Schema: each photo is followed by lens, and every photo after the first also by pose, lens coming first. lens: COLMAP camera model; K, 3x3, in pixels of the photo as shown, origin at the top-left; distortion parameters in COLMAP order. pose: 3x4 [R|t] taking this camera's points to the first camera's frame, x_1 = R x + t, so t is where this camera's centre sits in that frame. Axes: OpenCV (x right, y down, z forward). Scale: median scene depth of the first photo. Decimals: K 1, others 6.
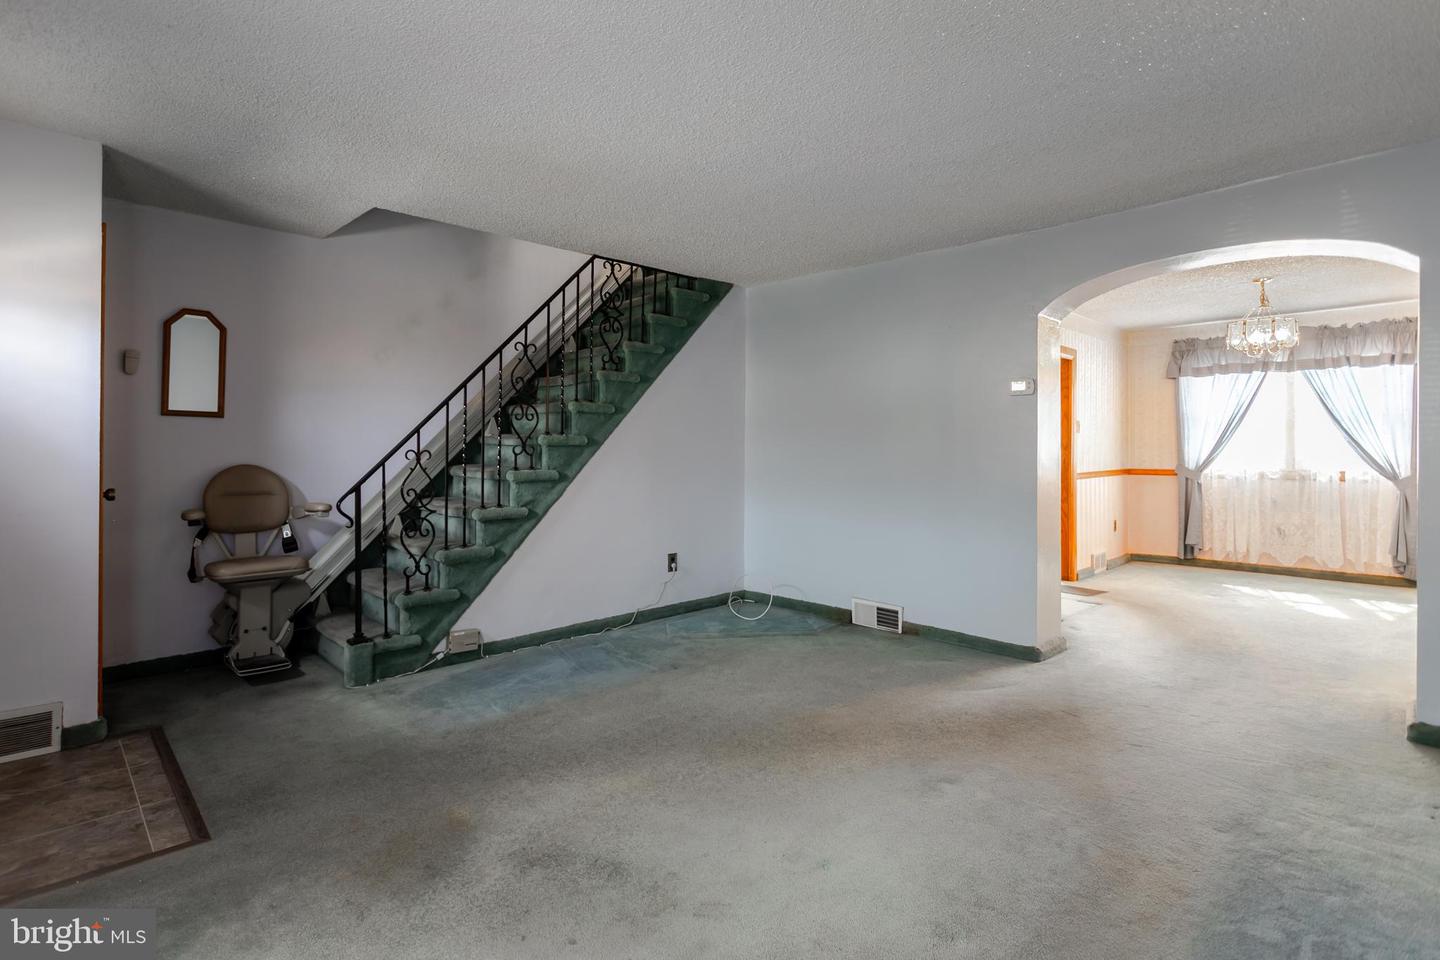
lens RADIAL K [[705.4, 0, 704.4], [0, 705.4, 439.5], [0, 0, 1]] dist [-0.001037, -0.000321]
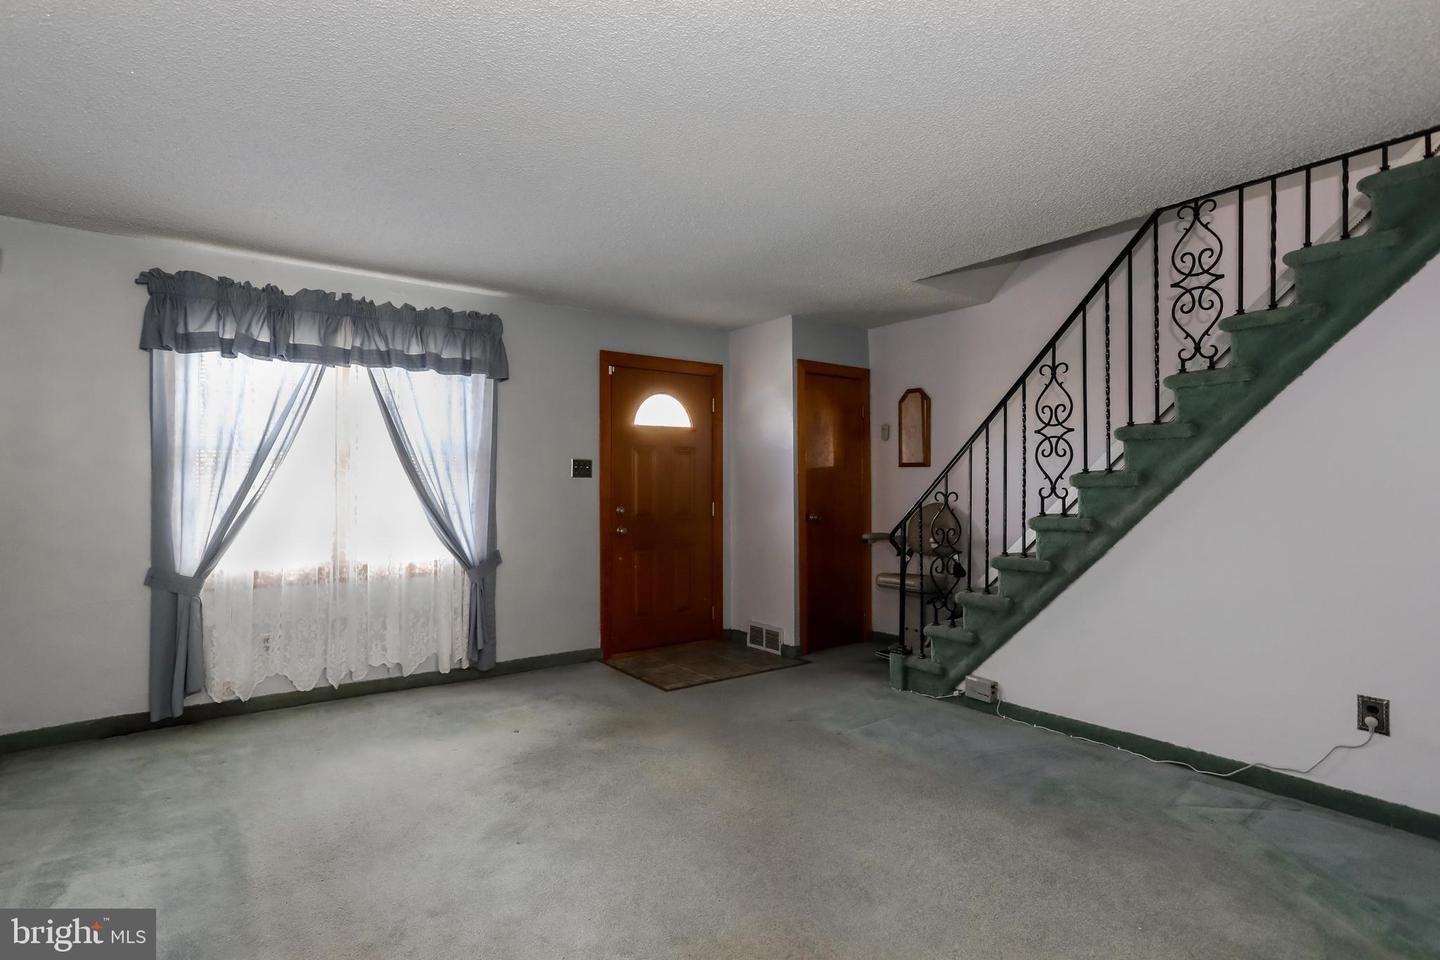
lens RADIAL K [[726.8, 0, 747.5], [0, 726.8, 470.3], [0, 0, 1]] dist [-0.001328, -0.000298]
pose [[-0.110585, -0.027260, -0.993493, 0.704431], [0.008171, 0.999565, -0.028336, 0.011627], [0.993833, -0.011251, -0.110314, 0.810083]]
